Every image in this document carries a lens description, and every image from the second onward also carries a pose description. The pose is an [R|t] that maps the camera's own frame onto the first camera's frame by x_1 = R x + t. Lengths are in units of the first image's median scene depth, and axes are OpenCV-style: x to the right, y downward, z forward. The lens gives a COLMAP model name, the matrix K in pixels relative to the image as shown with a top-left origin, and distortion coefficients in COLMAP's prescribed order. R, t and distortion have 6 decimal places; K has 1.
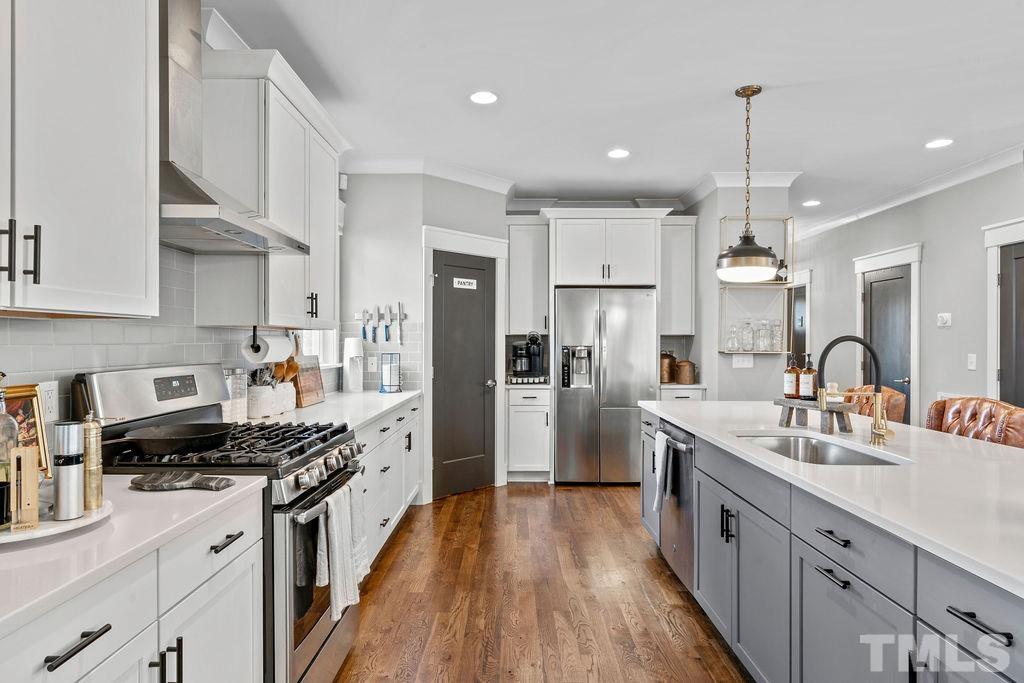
lens RADIAL K [[572.2, 0, 511.0], [0, 572.2, 342.8], [0, 0, 1]] dist [0.000012, 0.000746]
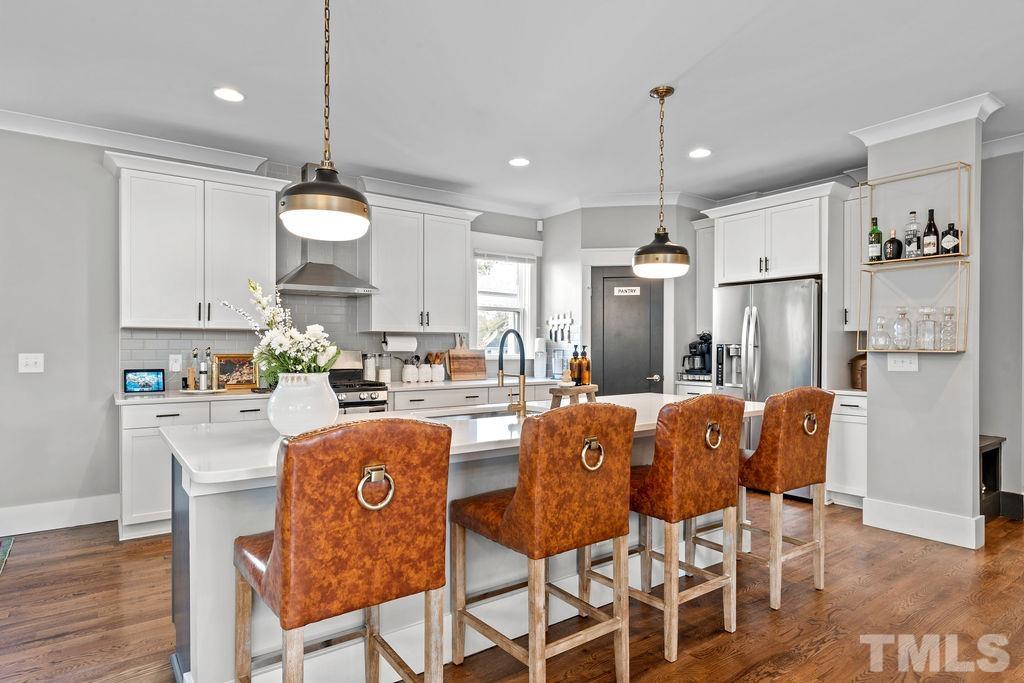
lens RADIAL K [[572.2, 0, 505.8], [0, 572.2, 345.9], [0, 0, 1]] dist [0.000012, 0.000746]
pose [[0.587878, -0.002915, -0.808945, 0.716010], [-0.002639, 0.999981, -0.005522, 0.015362], [0.808946, 0.005381, 0.587859, 0.113430]]
